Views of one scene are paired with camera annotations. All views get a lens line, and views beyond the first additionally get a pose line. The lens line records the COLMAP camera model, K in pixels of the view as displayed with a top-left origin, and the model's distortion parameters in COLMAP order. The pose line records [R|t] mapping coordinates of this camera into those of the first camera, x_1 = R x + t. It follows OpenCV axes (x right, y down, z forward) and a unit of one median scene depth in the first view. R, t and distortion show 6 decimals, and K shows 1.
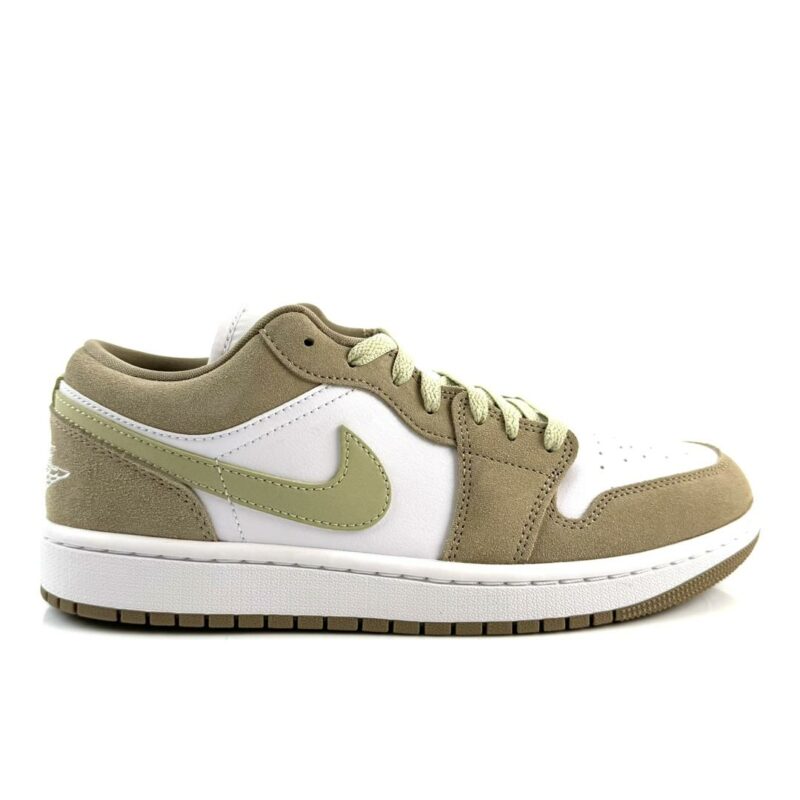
lens RADIAL K [[723.8, 0, 400.0], [0, 723.8, 400.0], [0, 0, 1]] dist [0.081696, -0.004236]
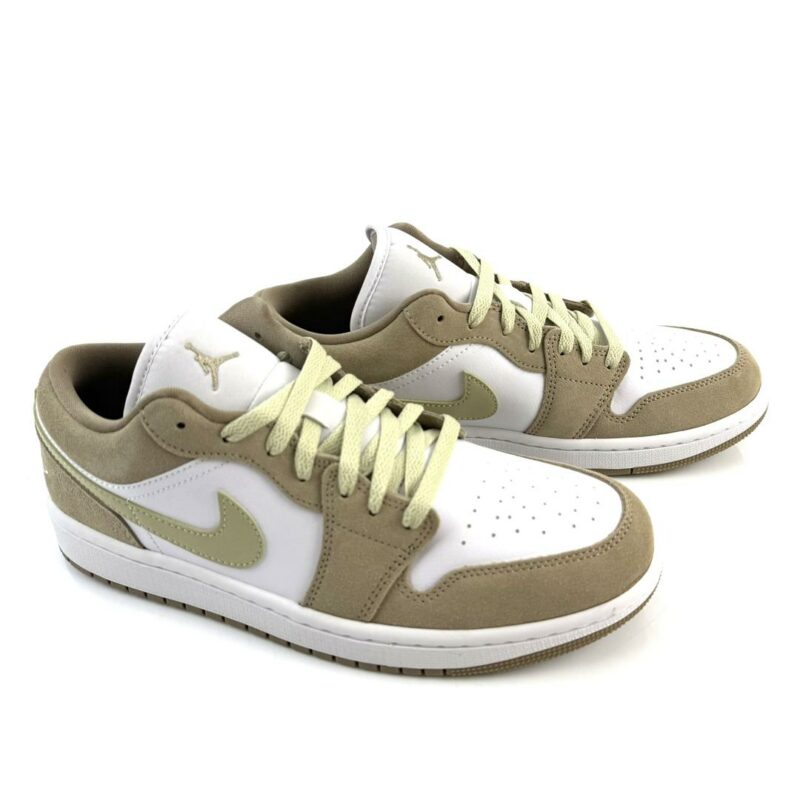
lens RADIAL K [[723.8, 0, 400.0], [0, 723.8, 400.0], [0, 0, 1]] dist [0.081696, -0.004236]
pose [[0.942707, 0.144672, -0.300621, 0.497007], [-0.000712, 0.901955, 0.431830, -0.569924], [0.333621, -0.406875, 0.850382, 0.170746]]
